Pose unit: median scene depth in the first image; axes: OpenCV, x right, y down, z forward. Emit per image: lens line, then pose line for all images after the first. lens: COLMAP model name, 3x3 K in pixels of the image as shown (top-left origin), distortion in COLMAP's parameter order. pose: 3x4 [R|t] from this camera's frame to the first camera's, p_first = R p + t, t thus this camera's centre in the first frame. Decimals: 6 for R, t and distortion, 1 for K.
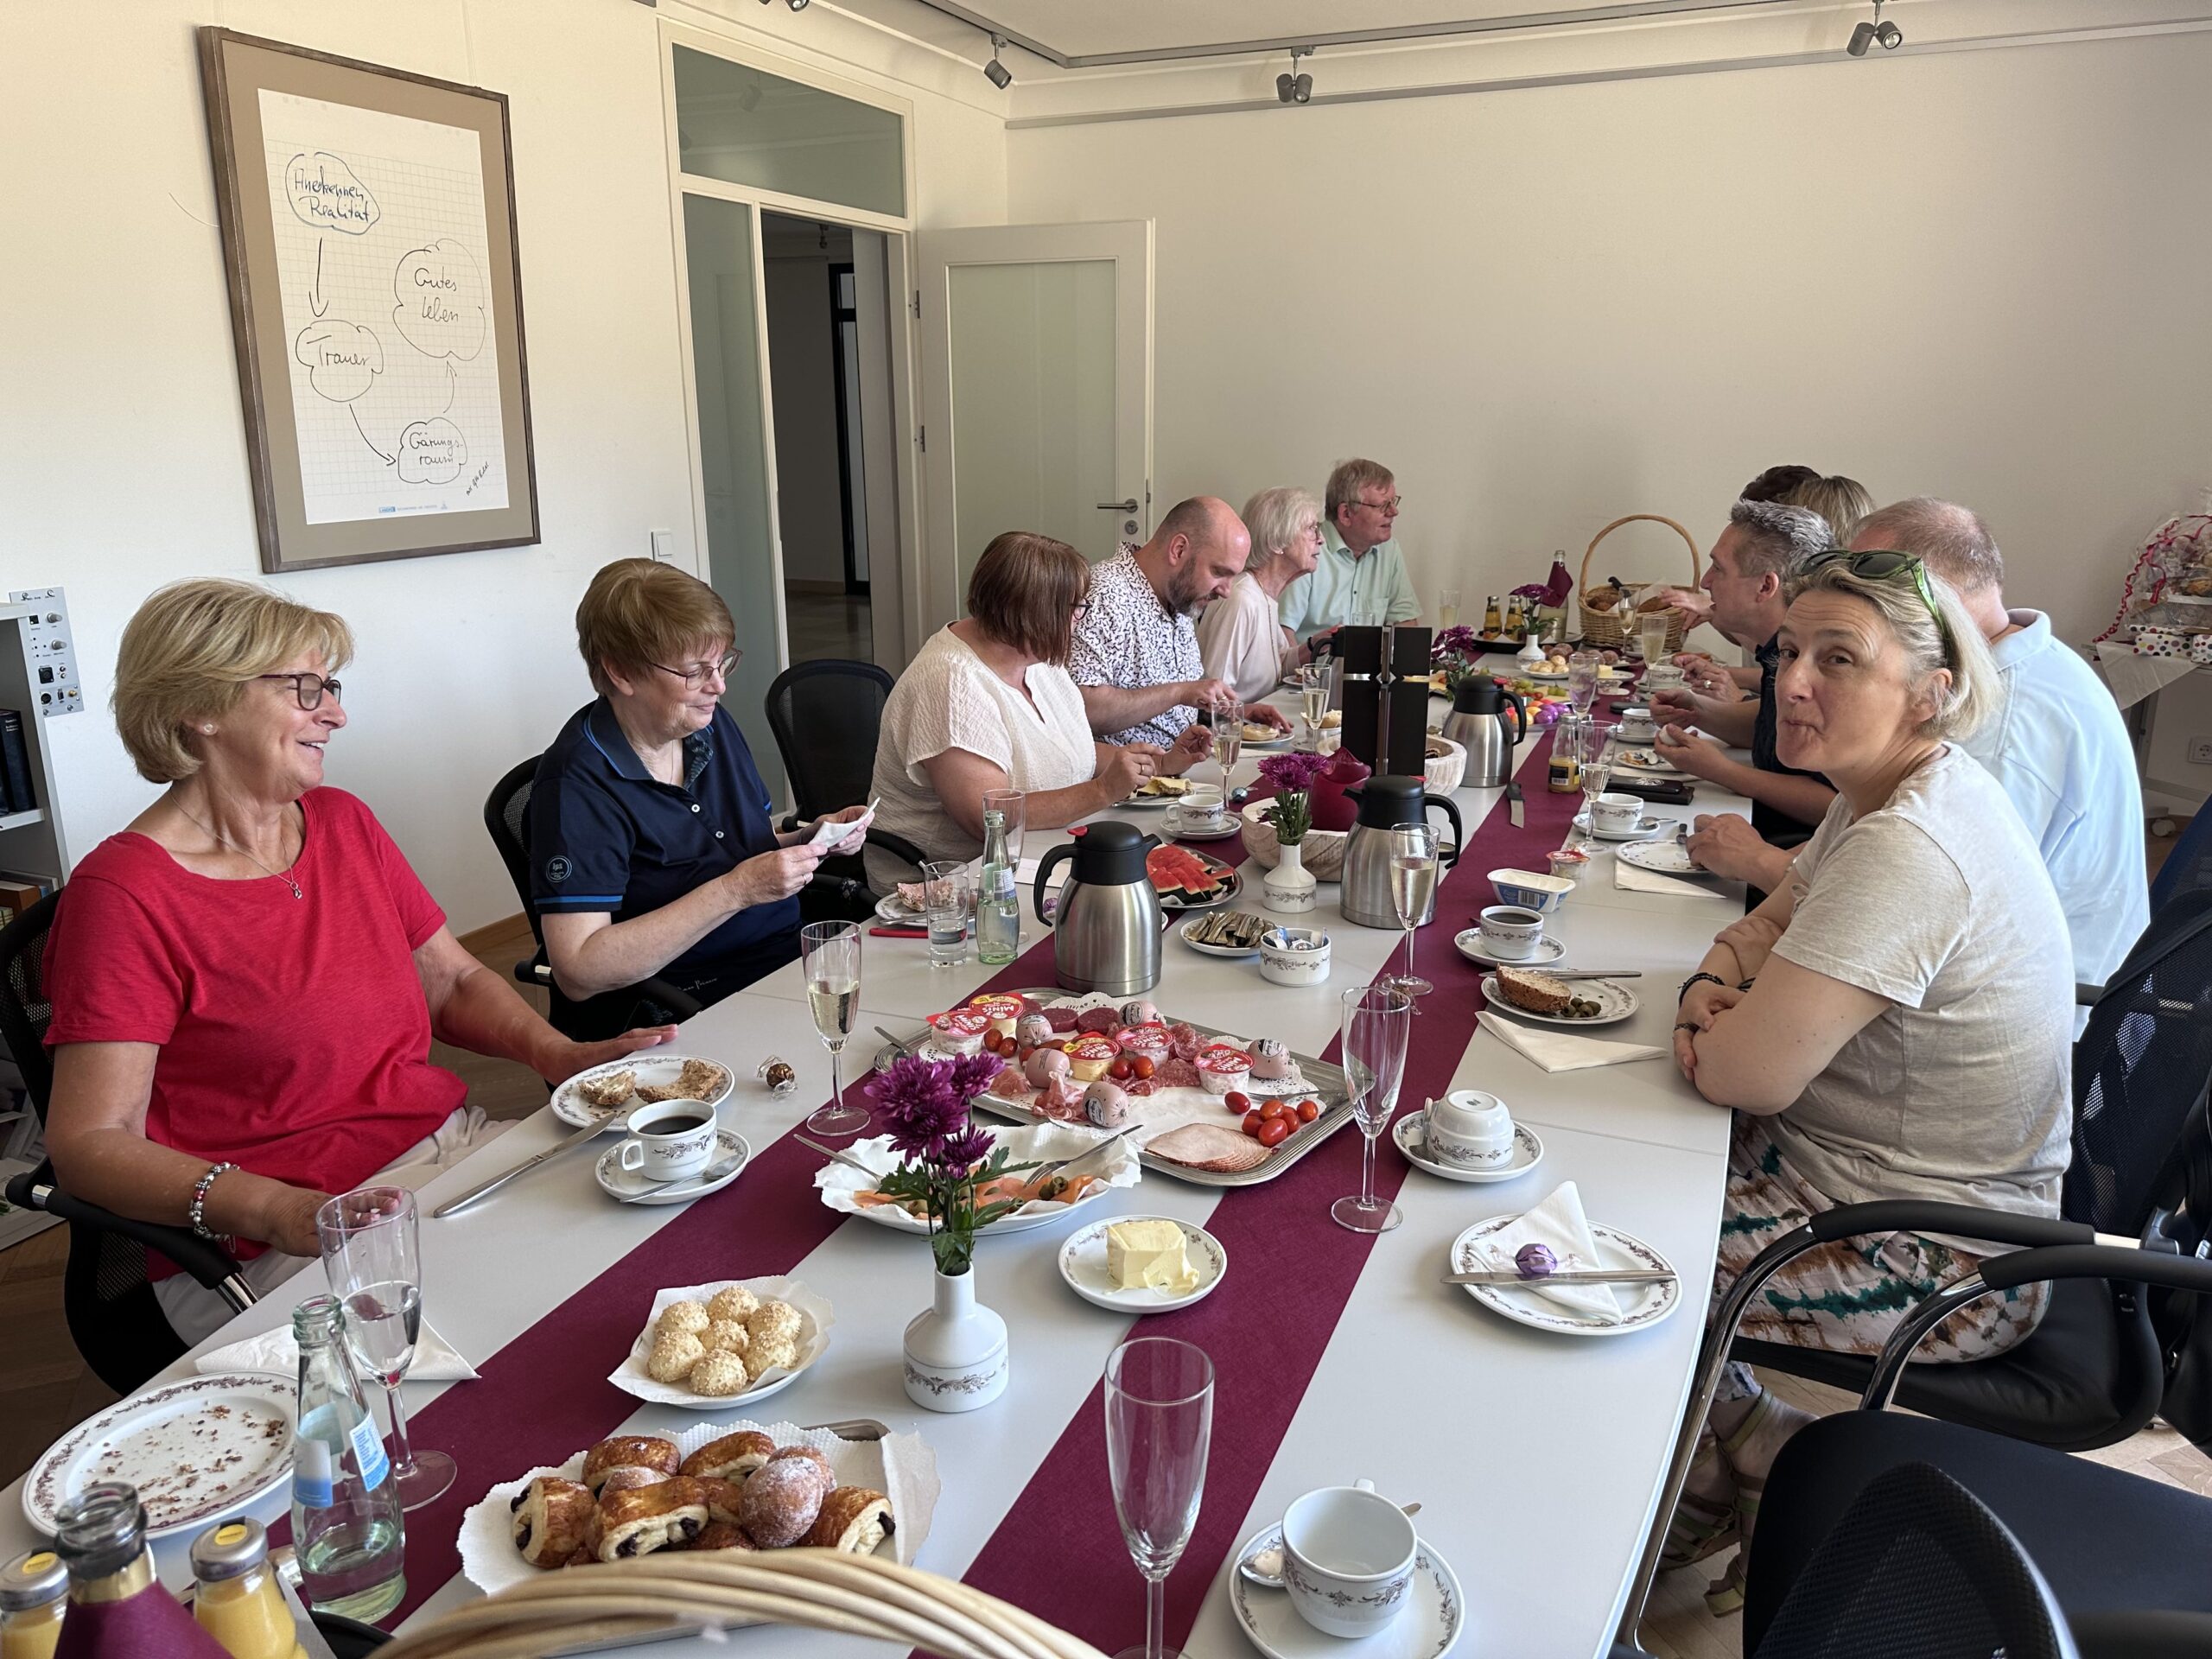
lens RADIAL K [[1578.4, 0, 1164.6], [0, 1578.4, 798.9], [0, 0, 1]] dist [0.009891, -0.010025]
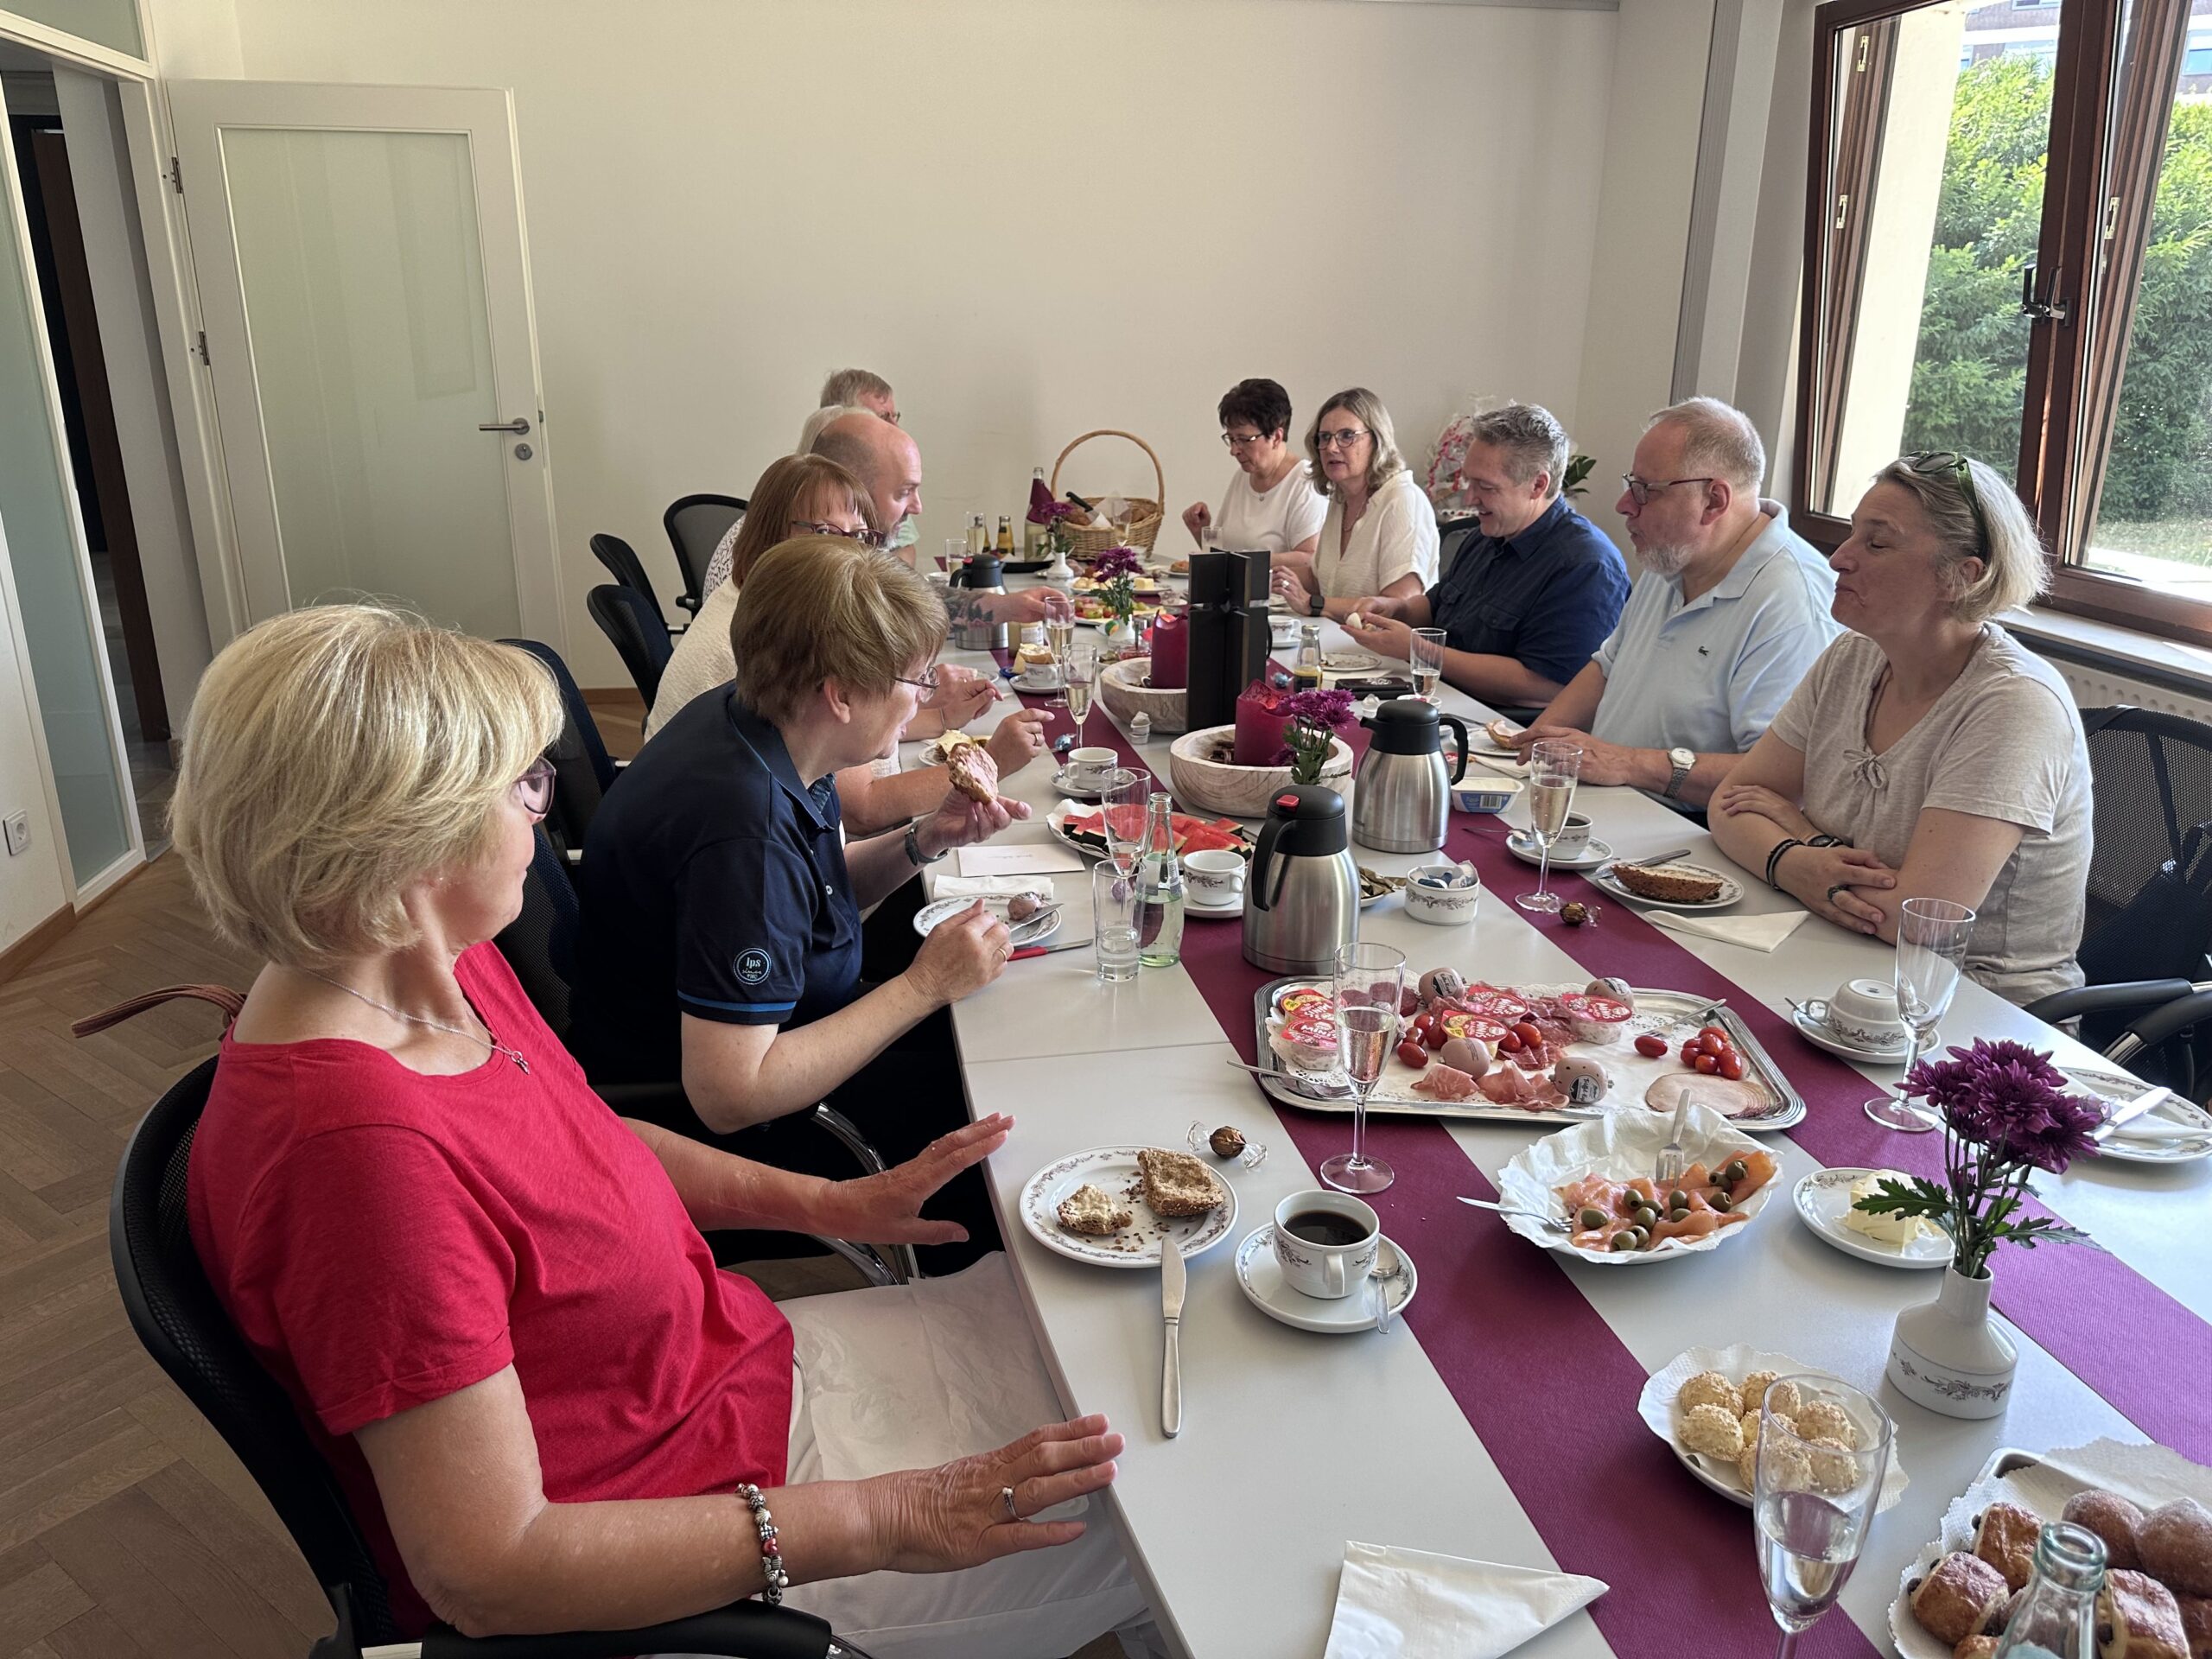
lens RADIAL K [[1578.4, 0, 1120.3], [0, 1578.4, 811.8], [0, 0, 1]] dist [0.009891, -0.010025]
pose [[0.835165, -0.157803, 0.526875, -0.216756], [0.124775, 0.987340, 0.097933, -0.027280], [-0.535659, -0.016049, 0.844282, 0.100207]]
